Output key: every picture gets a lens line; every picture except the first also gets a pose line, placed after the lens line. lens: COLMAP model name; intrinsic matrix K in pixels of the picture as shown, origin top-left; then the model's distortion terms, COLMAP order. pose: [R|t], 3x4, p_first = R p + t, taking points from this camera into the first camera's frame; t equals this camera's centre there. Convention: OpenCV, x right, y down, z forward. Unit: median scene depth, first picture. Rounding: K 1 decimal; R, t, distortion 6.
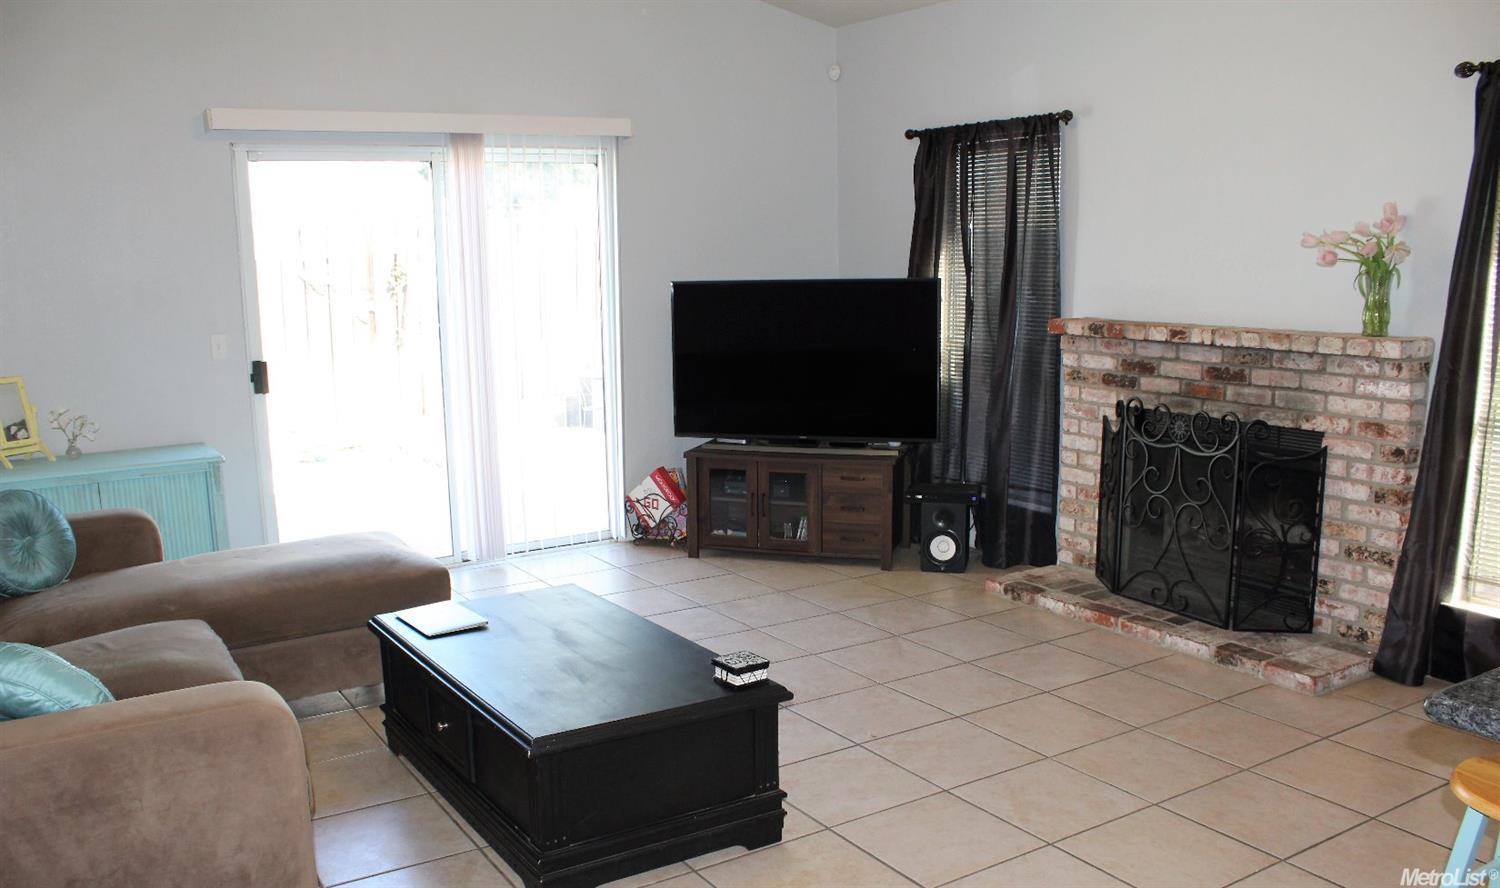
lens RADIAL K [[1264.2, 0, 765.8], [0, 1264.2, 497.5], [0, 0, 1]] dist [-0.102986, 0.074731]
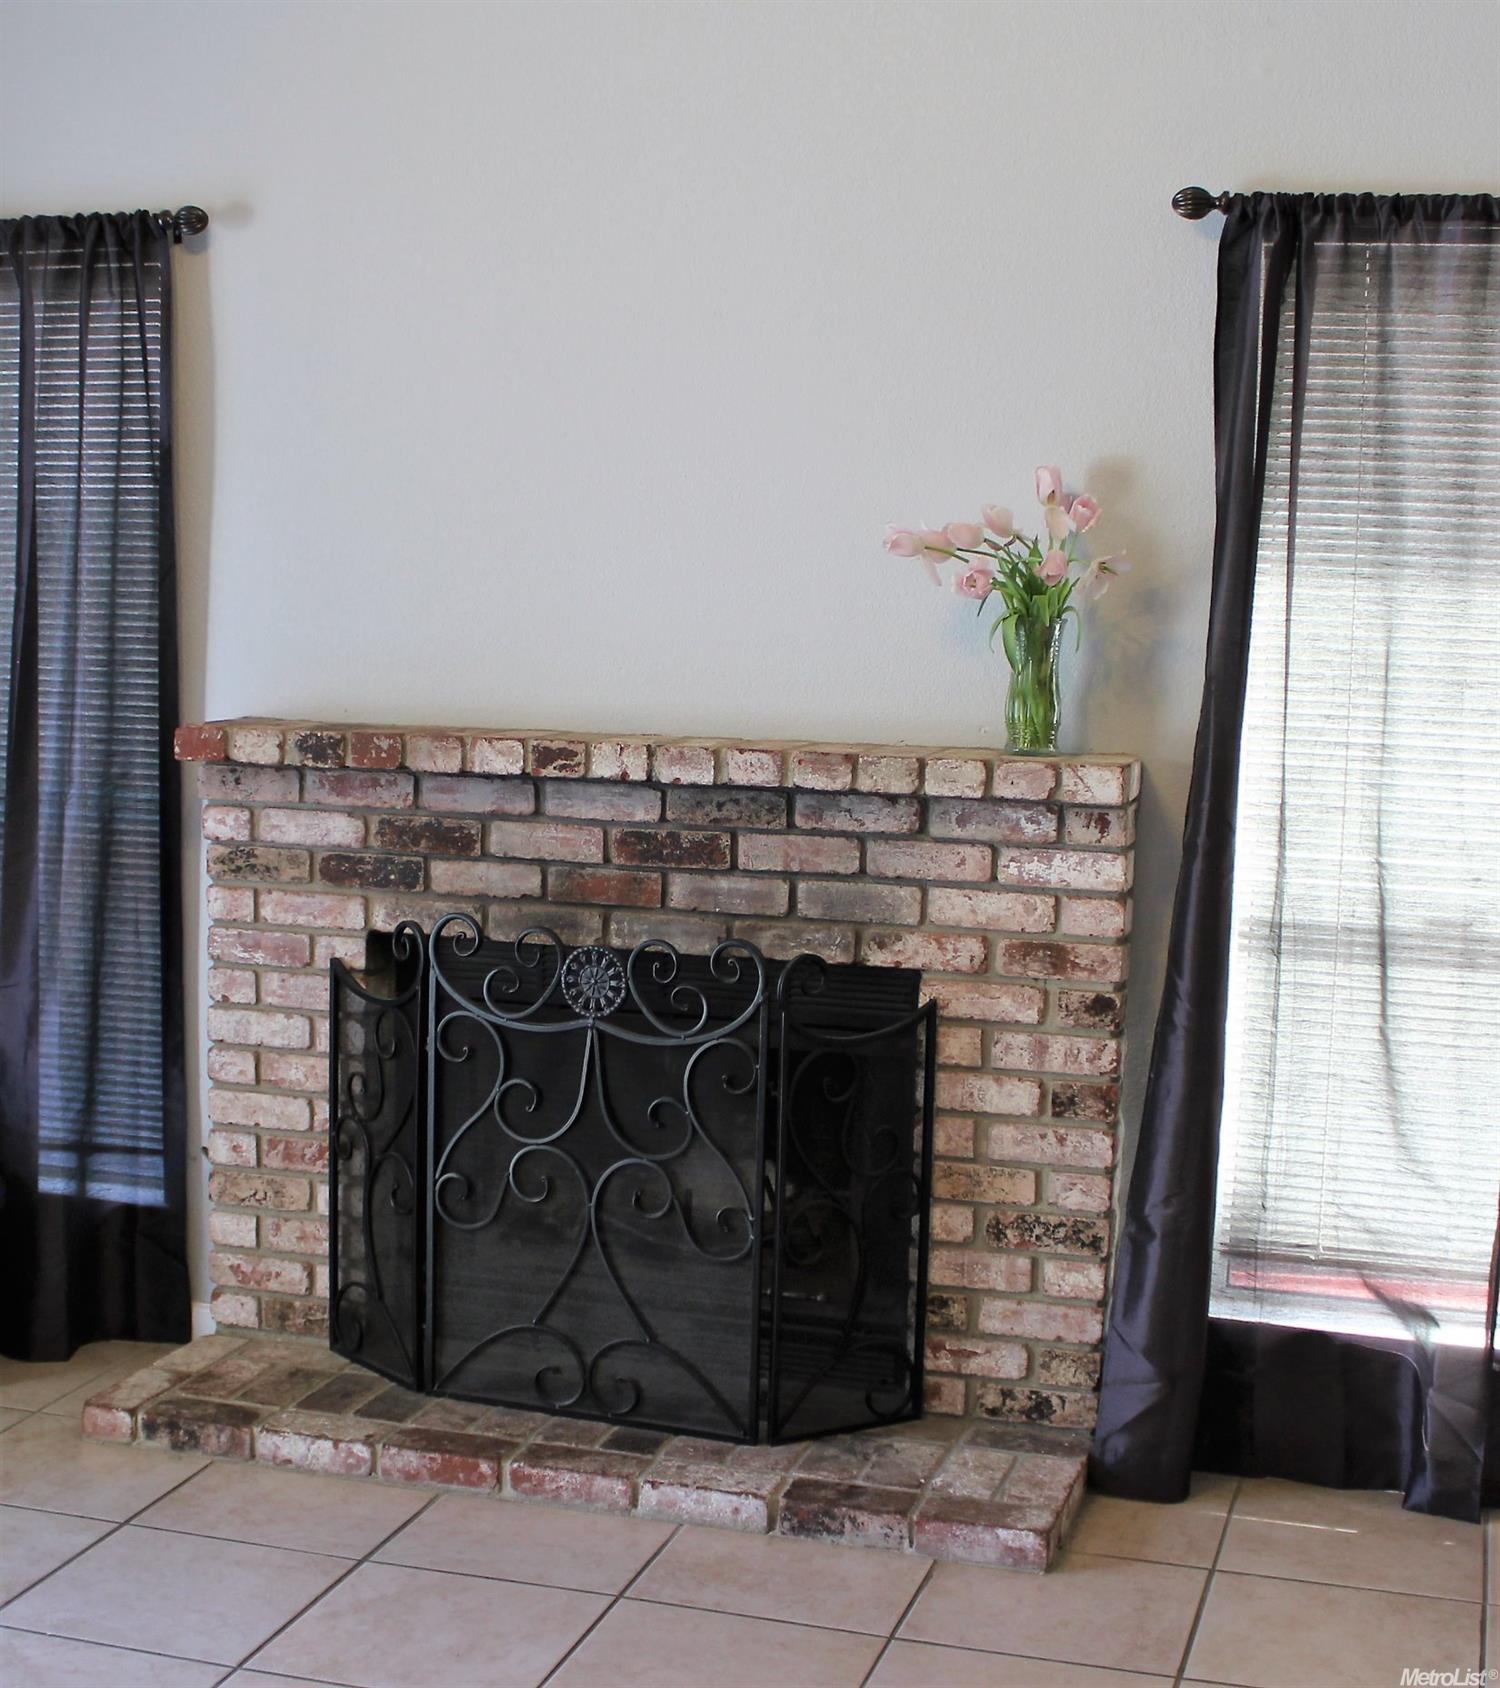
lens RADIAL K [[2588.8, 0, 768.6], [0, 2588.8, 896.5], [0, 0, 1]] dist [-0.147796, 0.000000]
pose [[0.761637, -0.058438, 0.645364, -0.185918], [0.095093, 0.995223, -0.022107, -0.061547], [-0.640989, 0.078207, 0.763555, 0.312538]]
